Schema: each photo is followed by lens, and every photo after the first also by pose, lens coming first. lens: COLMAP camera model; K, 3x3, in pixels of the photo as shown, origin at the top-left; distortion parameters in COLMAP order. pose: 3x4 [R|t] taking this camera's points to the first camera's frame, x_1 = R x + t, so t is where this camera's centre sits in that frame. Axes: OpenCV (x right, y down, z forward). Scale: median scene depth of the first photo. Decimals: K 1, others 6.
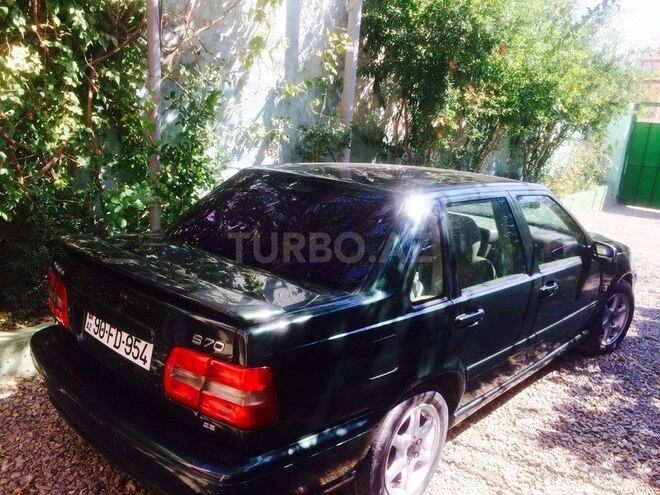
lens RADIAL K [[560.7, 0, 330.5], [0, 560.7, 247.6], [0, 0, 1]] dist [0.073411, -0.085138]
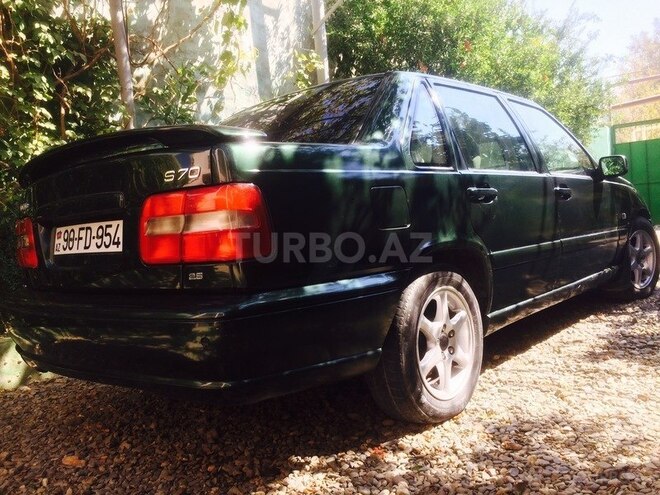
lens RADIAL K [[560.7, 0, 329.7], [0, 560.7, 247.7], [0, 0, 1]] dist [0.073411, -0.085138]
pose [[0.988390, -0.151766, 0.007289, -0.008200], [0.150703, 0.973094, -0.174286, 0.208729], [0.019357, 0.173361, 0.984668, 0.080570]]
